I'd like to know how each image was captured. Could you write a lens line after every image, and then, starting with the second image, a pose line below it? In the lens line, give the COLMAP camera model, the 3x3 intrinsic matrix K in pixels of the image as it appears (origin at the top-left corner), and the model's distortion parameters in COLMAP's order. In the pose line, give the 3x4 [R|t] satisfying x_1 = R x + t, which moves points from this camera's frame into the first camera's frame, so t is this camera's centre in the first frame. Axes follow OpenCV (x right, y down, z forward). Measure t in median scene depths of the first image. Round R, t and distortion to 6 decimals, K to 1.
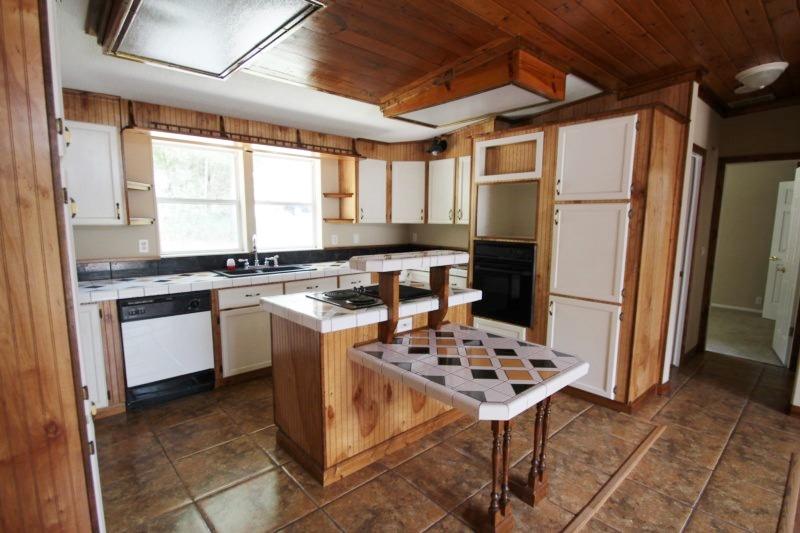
lens RADIAL K [[398.5, 0, 408.9], [0, 398.5, 270.7], [0, 0, 1]] dist [-0.011524, -0.003001]
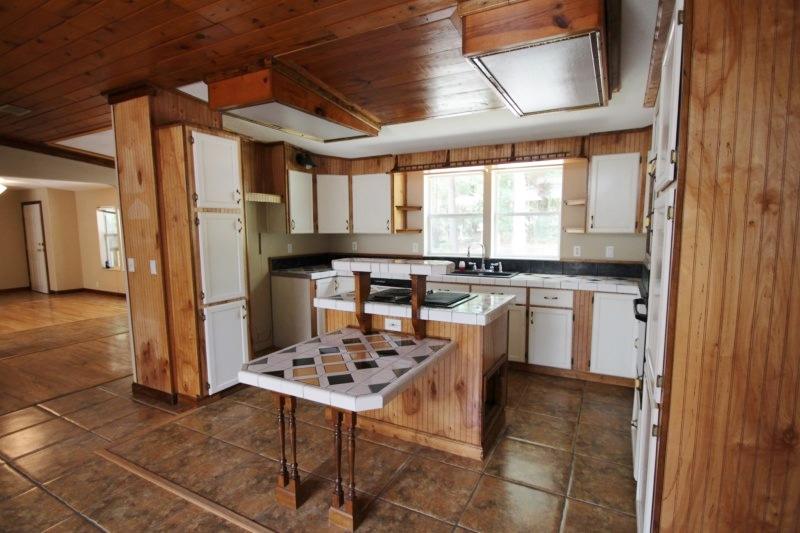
lens RADIAL K [[398.5, 0, 407.9], [0, 398.5, 269.0], [0, 0, 1]] dist [-0.011524, -0.003001]
pose [[0.328332, 0.085664, -0.940670, 0.663083], [-0.111847, 0.992399, 0.051336, -0.050615], [0.937917, 0.088356, 0.335417, 0.424375]]
